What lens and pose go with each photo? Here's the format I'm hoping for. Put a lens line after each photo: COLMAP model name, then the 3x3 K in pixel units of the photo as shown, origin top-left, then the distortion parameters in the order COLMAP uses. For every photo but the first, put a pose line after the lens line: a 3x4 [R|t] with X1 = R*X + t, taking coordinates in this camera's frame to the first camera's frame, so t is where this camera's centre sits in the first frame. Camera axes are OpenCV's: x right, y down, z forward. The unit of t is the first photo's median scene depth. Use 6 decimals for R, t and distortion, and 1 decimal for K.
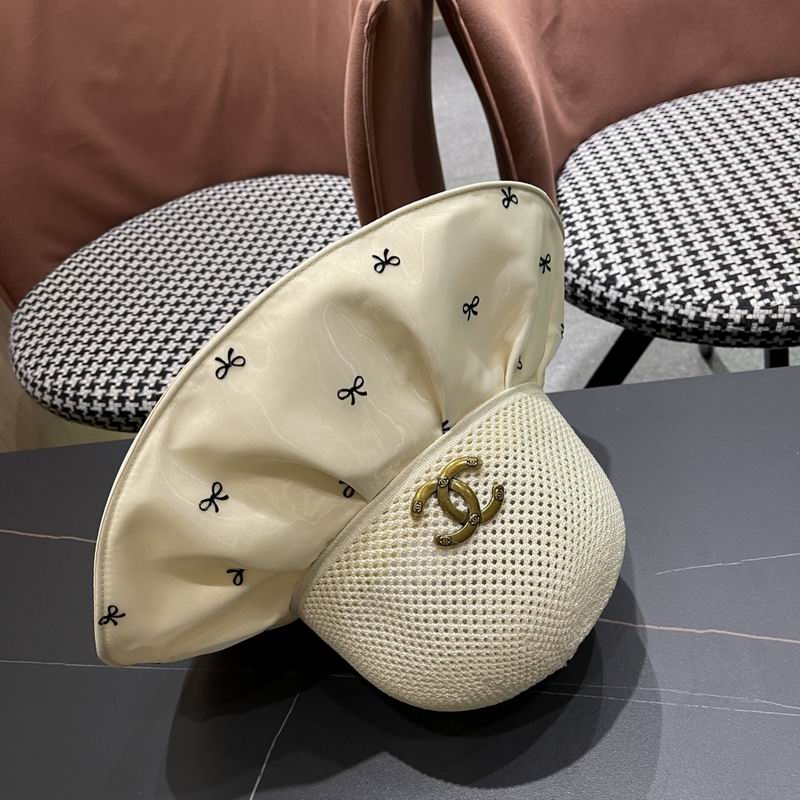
lens RADIAL K [[820.3, 0, 397.3], [0, 820.3, 411.9], [0, 0, 1]] dist [0.015401, 0.000000]
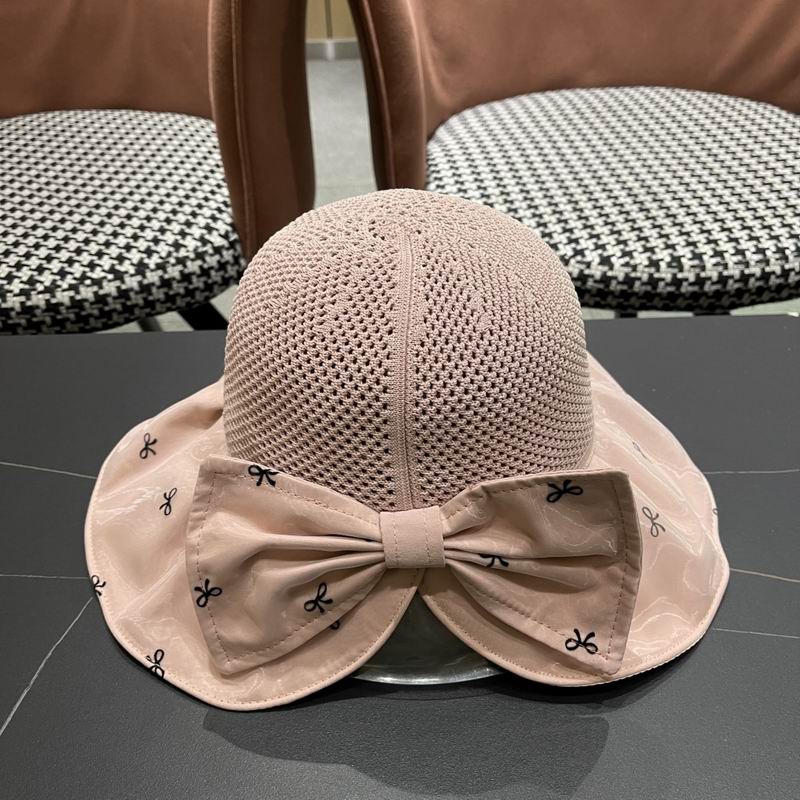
lens RADIAL K [[820.3, 0, 396.1], [0, 820.3, 419.7], [0, 0, 1]] dist [0.015401, 0.000000]
pose [[0.978376, 0.088301, 0.187041, 0.006019], [-0.076858, 0.994749, -0.067588, 0.120391], [-0.192027, 0.051751, 0.980024, 0.073949]]
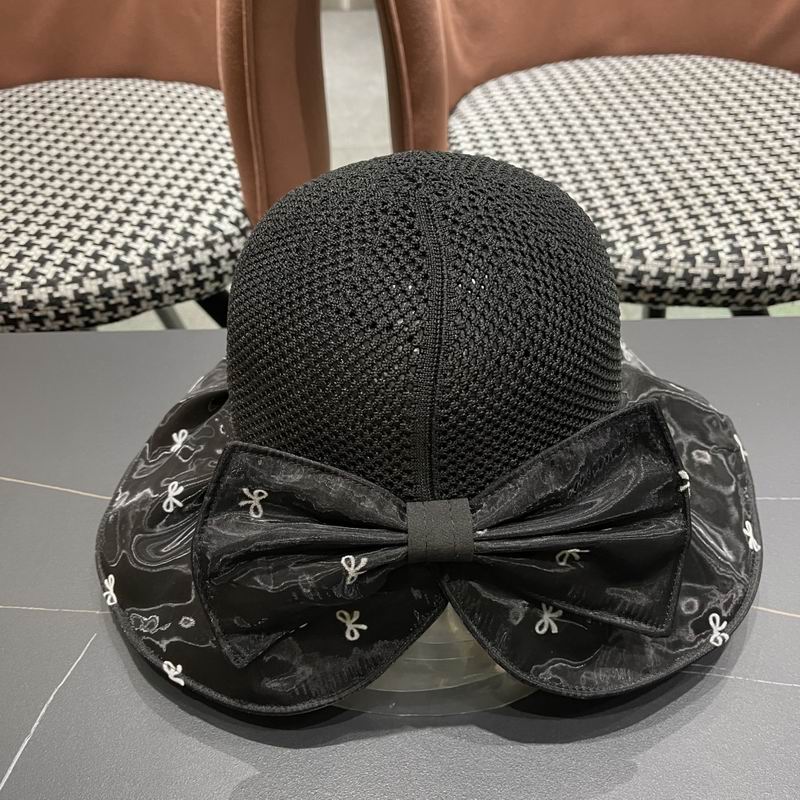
lens RADIAL K [[820.3, 0, 397.2], [0, 820.3, 418.7], [0, 0, 1]] dist [0.015401, 0.000000]
pose [[0.980178, 0.086484, 0.178246, 0.003339], [-0.085921, 0.996242, -0.010892, 0.073364], [-0.178519, -0.004639, 0.983926, 0.107672]]
